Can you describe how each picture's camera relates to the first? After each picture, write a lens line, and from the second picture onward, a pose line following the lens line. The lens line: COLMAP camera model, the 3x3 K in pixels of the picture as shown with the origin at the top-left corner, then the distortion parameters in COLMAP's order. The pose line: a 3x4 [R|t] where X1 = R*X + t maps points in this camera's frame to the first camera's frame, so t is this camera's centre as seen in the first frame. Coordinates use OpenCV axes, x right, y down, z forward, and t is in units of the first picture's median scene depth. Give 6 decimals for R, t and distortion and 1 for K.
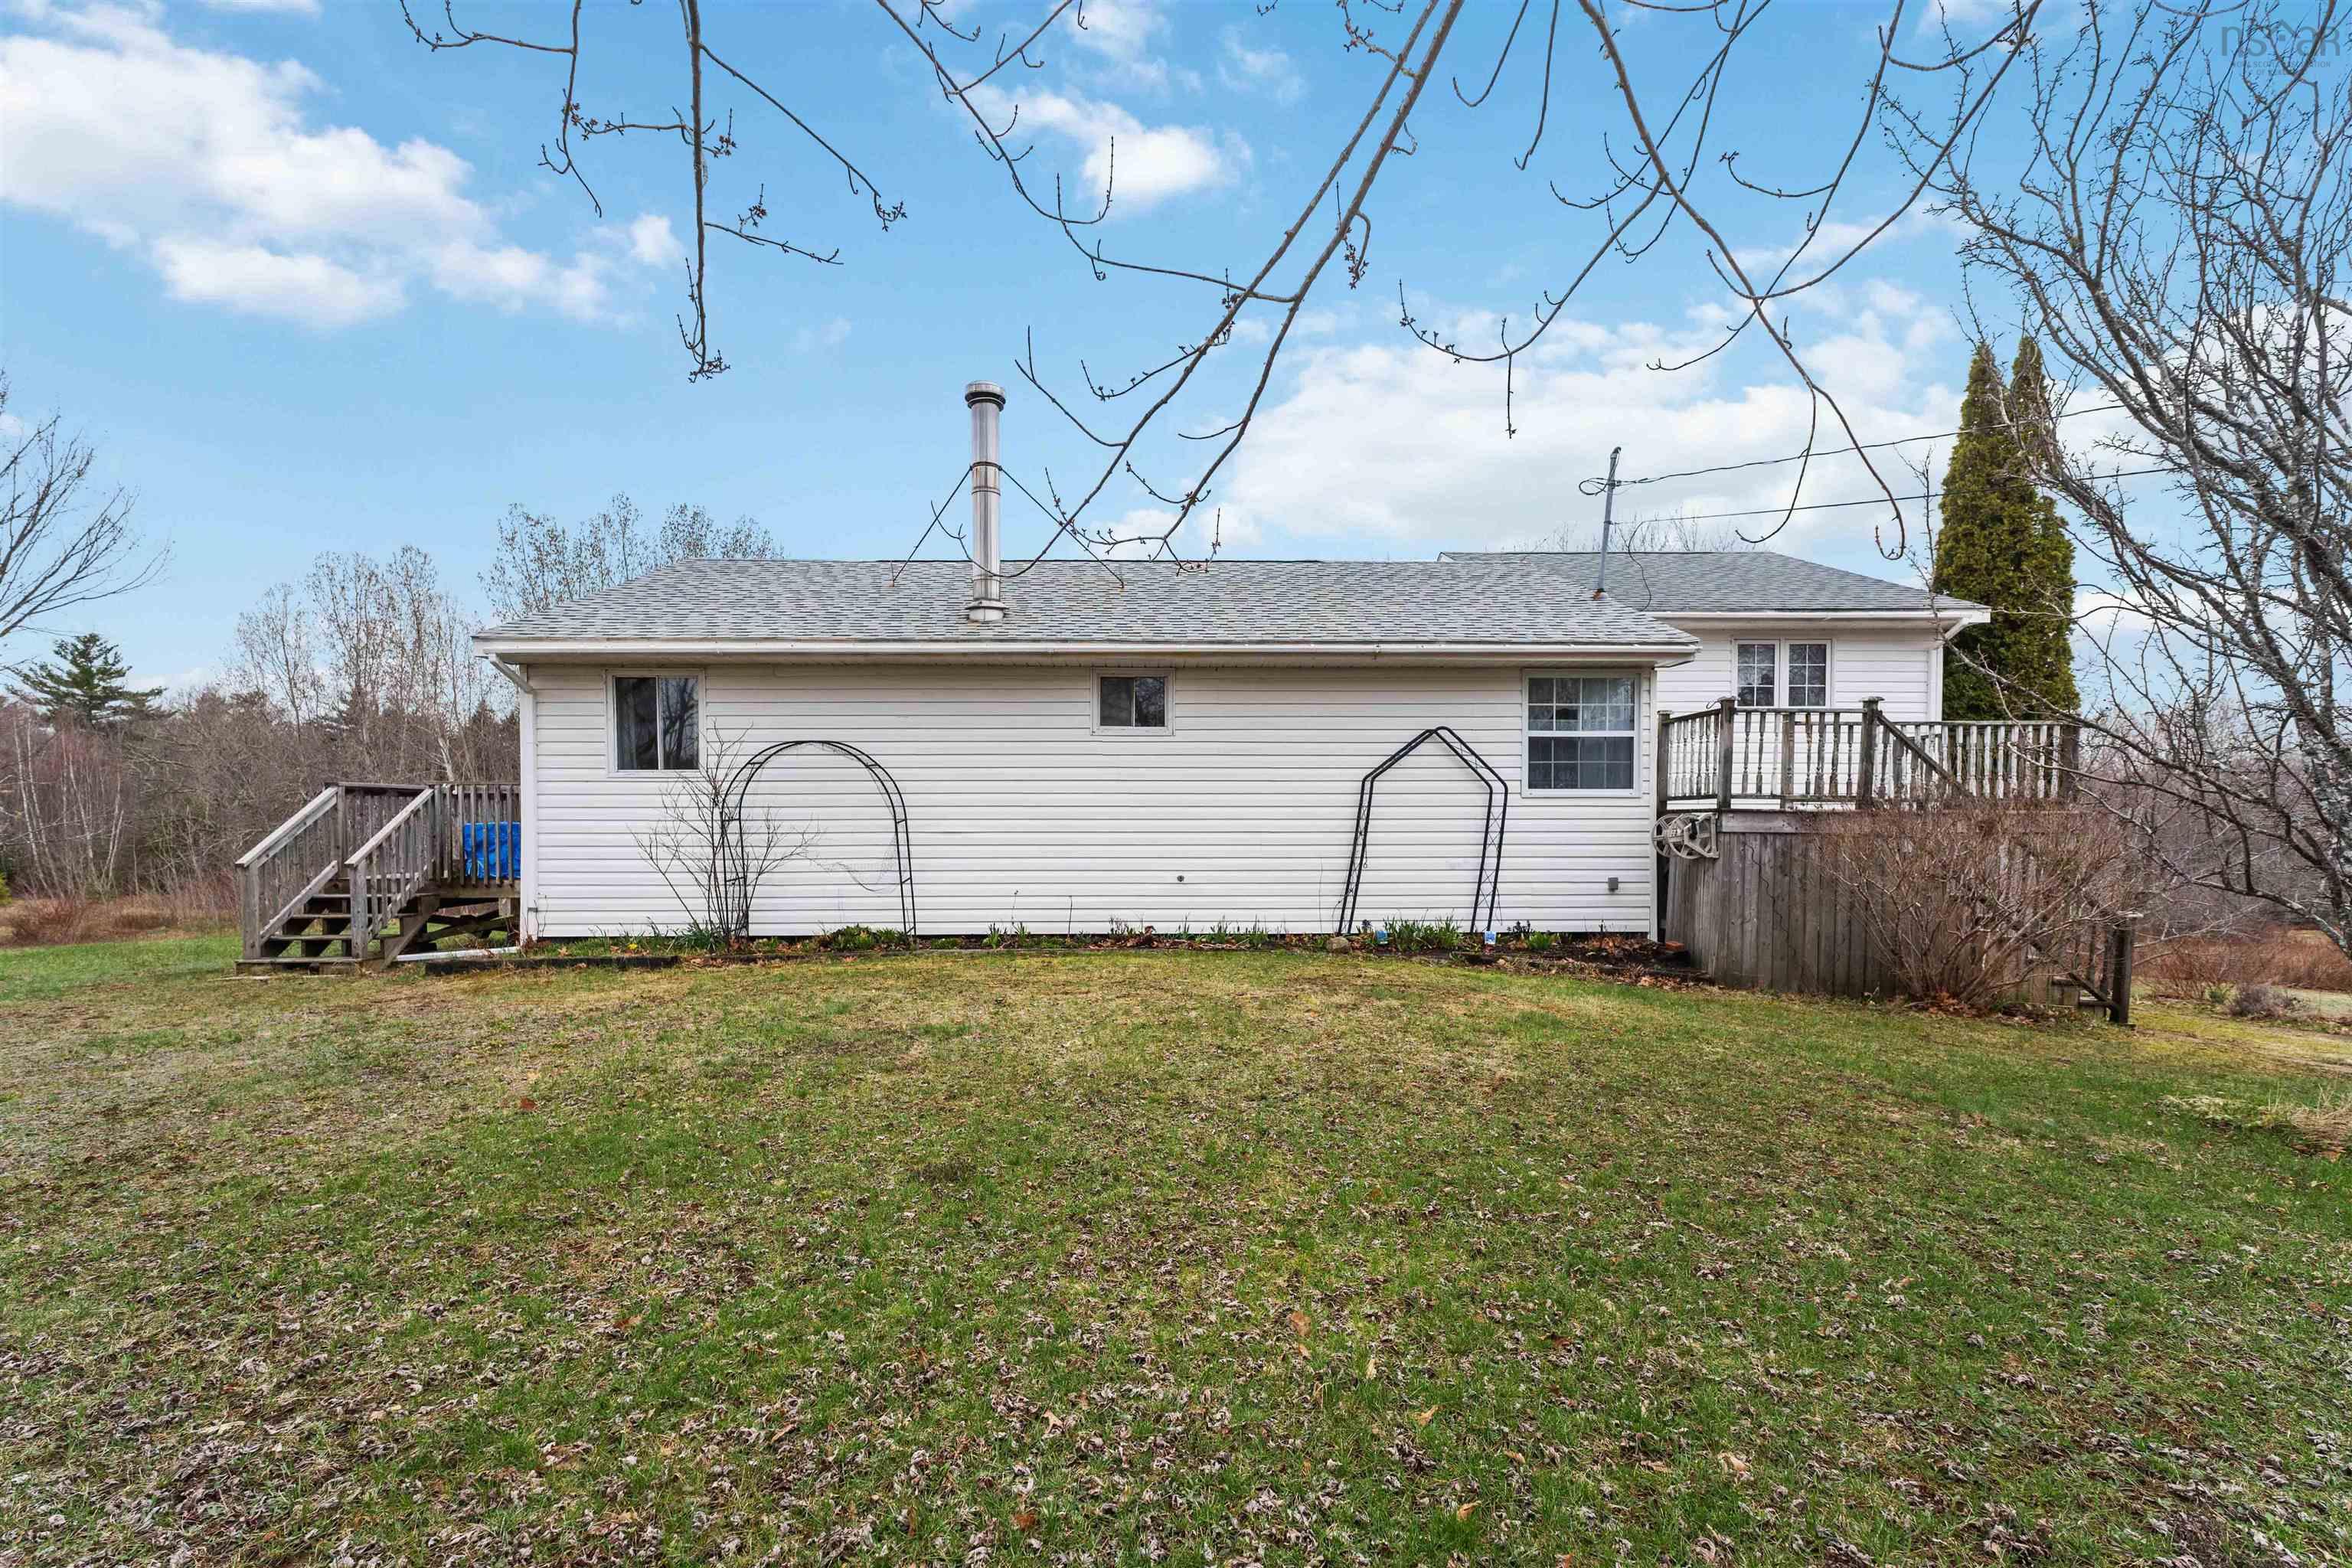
lens RADIAL K [[1029.8, 0, 1175.8], [0, 1029.8, 865.0], [0, 0, 1]] dist [0.014267, -0.000003]
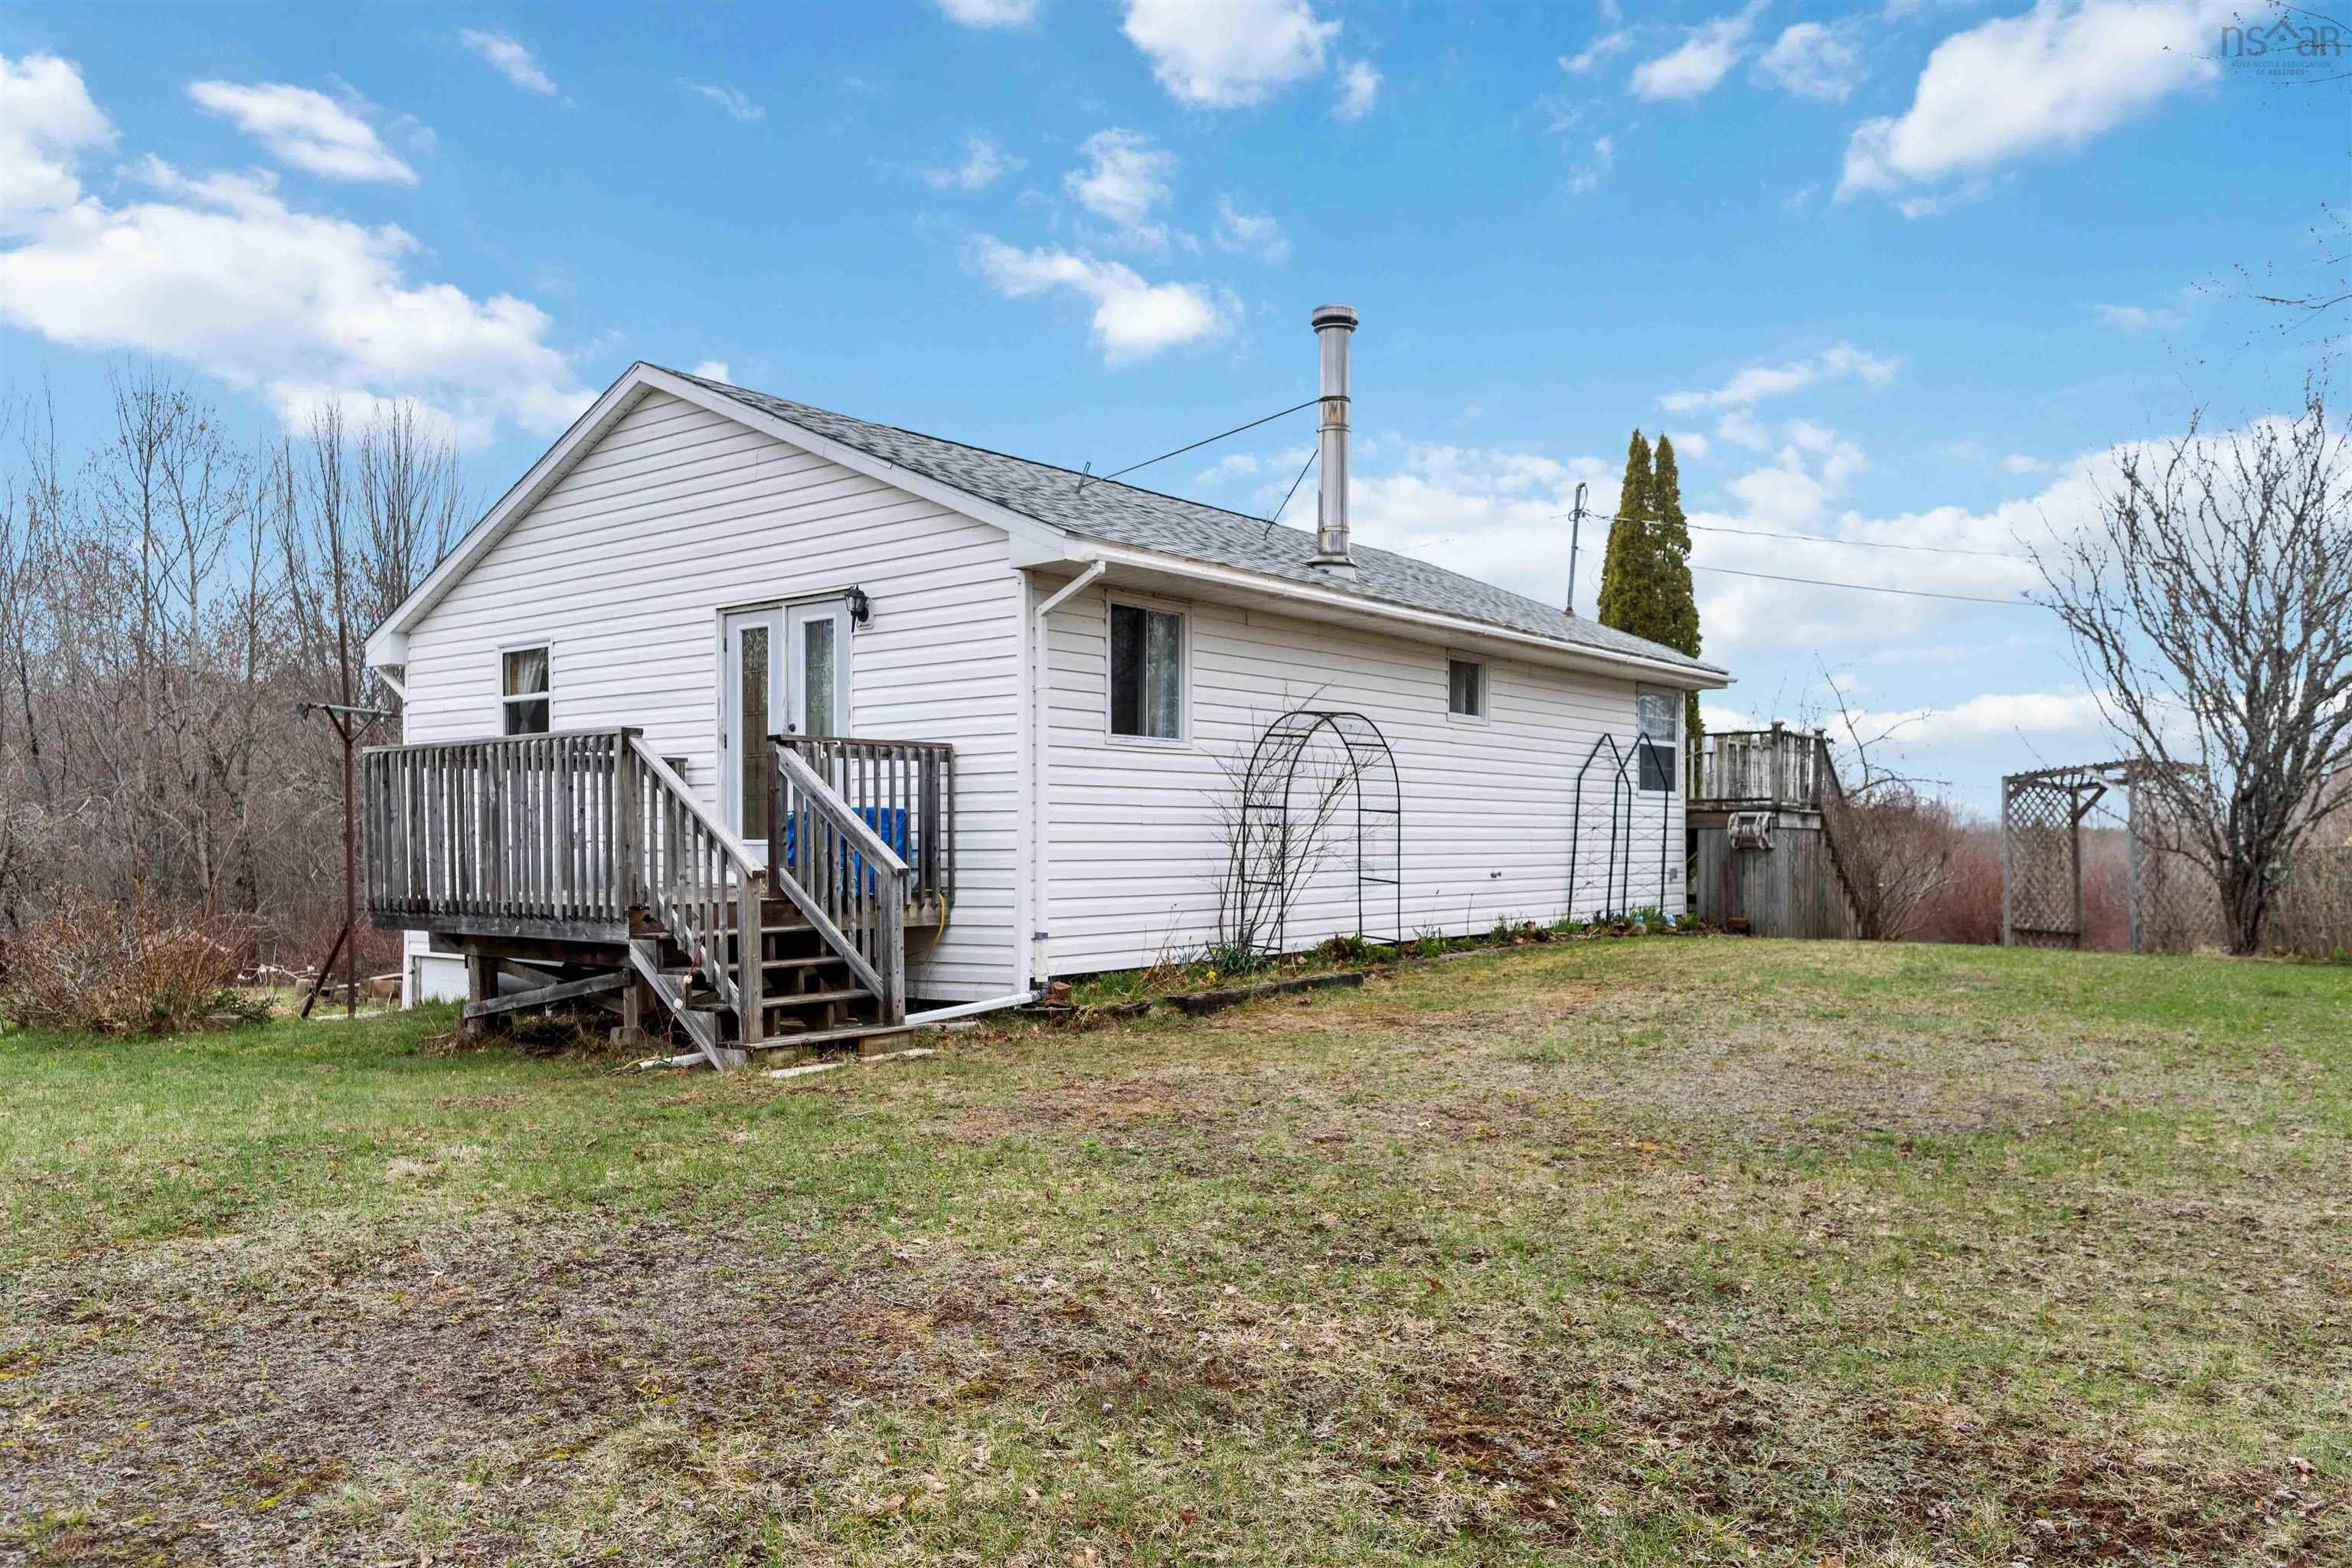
lens RADIAL K [[1692.4, 0, 1173.7], [0, 1692.4, 842.6], [0, 0, 1]] dist [-0.000094, 0.004002]
pose [[0.632467, -0.002322, 0.774584, -1.410800], [0.034678, 0.999078, -0.025320, 0.013611], [-0.773811, 0.042875, 0.631964, 0.236457]]
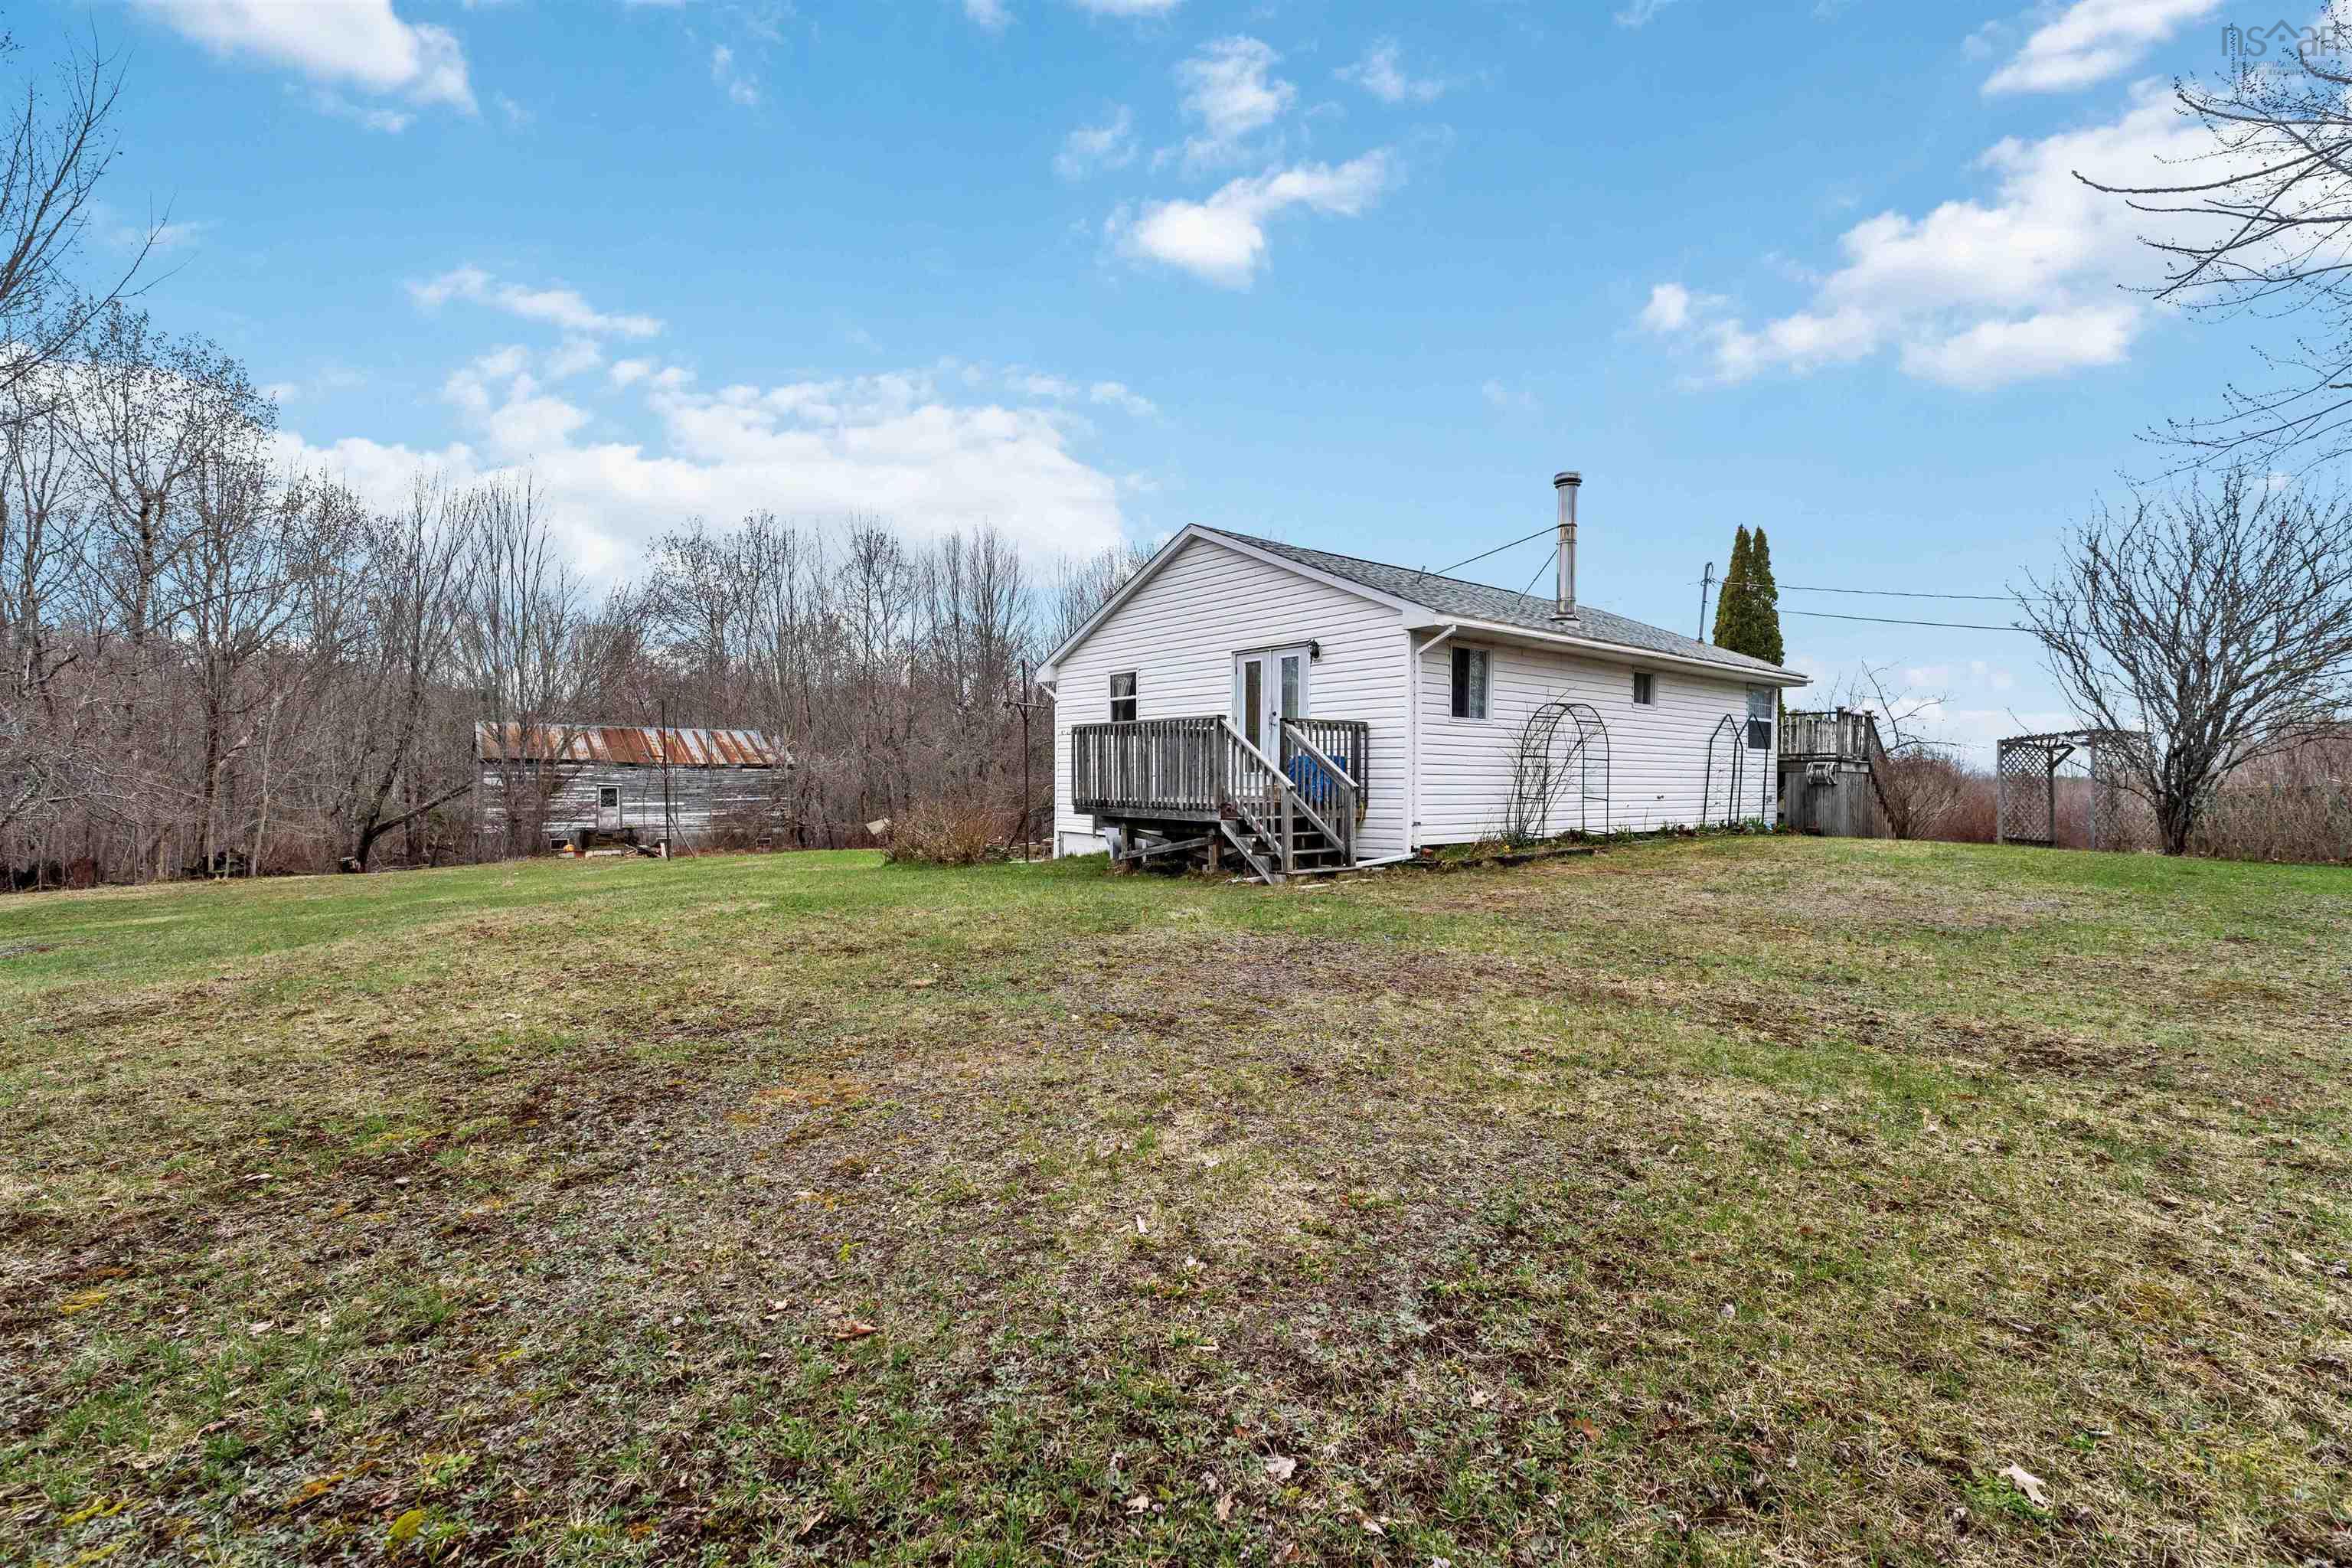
lens RADIAL K [[1037.0, 0, 1176.0], [0, 1037.0, 784.0], [0, 0, 1]] dist [-0.001768, -0.000604]
pose [[0.782333, 0.001917, 0.622857, -1.637302], [0.019473, 0.999431, -0.027534, 0.023577], [-0.622555, 0.033670, 0.781851, 0.187812]]
